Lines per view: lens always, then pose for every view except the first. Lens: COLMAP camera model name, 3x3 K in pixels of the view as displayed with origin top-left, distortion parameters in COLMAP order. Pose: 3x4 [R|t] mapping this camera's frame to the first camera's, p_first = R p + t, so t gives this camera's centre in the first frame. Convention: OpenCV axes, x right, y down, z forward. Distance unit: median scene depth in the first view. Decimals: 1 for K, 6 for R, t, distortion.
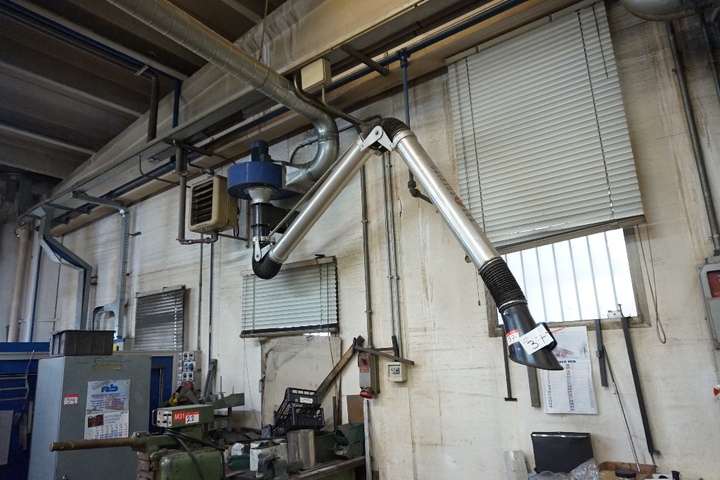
lens RADIAL K [[483.5, 0, 354.7], [0, 483.5, 243.4], [0, 0, 1]] dist [-0.041886, 0.021343]
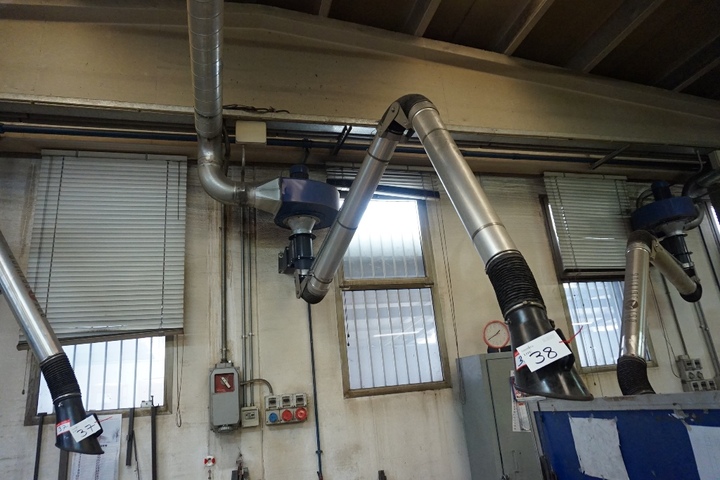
lens RADIAL K [[483.5, 0, 357.9], [0, 483.5, 240.9], [0, 0, 1]] dist [-0.041886, 0.021343]
pose [[0.600634, 0.240907, 0.762367, -0.186225], [-0.116288, 0.969709, -0.214808, -0.062159], [-0.791022, 0.040367, 0.610455, -0.225045]]
